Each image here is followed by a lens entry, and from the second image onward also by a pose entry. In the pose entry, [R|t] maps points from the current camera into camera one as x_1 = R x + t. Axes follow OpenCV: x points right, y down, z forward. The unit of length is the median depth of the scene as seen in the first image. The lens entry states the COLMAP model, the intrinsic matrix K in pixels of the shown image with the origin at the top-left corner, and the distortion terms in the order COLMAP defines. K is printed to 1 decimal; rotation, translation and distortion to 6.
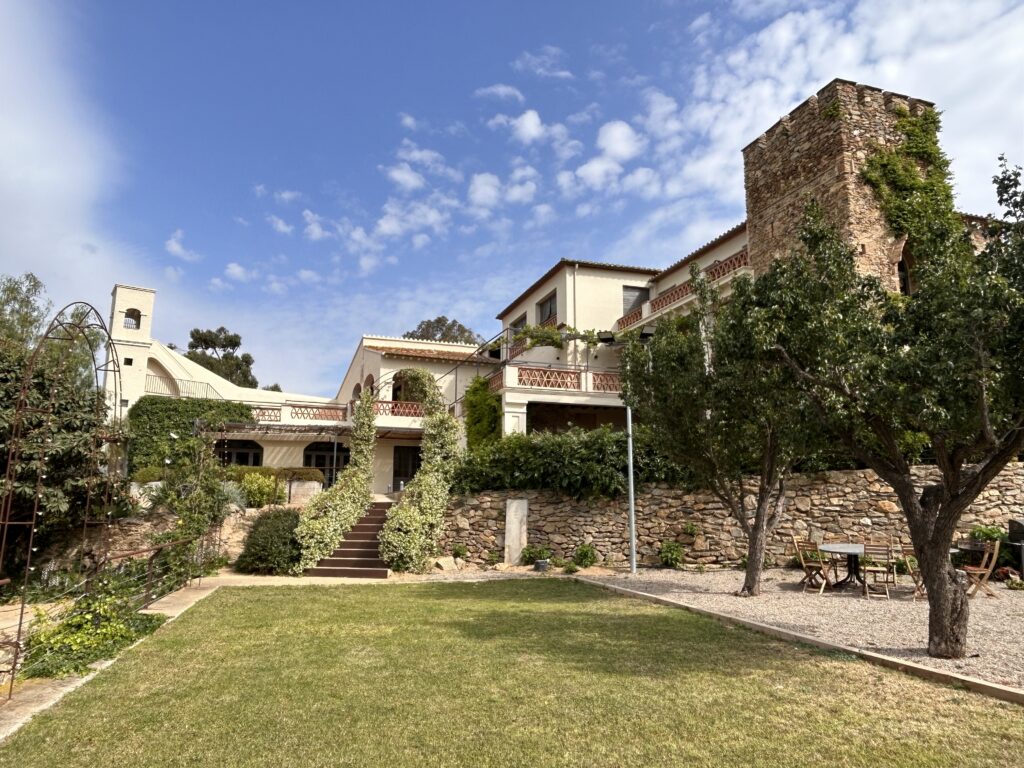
lens RADIAL K [[687.3, 0, 512.2], [0, 687.3, 384.5], [0, 0, 1]] dist [-0.004970, -0.004166]
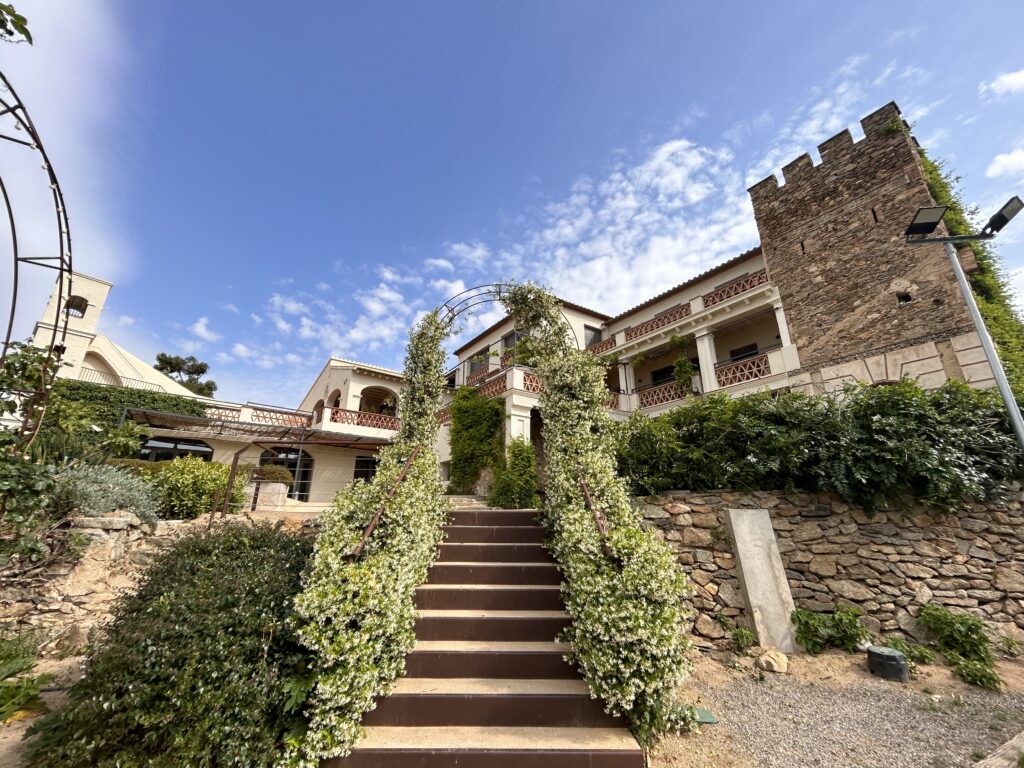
lens RADIAL K [[412.0, 0, 510.4], [0, 412.0, 380.3], [0, 0, 1]] dist [-0.000139, 0.000215]
pose [[0.963528, 0.092712, 0.251036, -0.212914], [-0.056320, 0.987313, -0.148465, 0.104103], [-0.261615, 0.128912, 0.956525, 0.600353]]
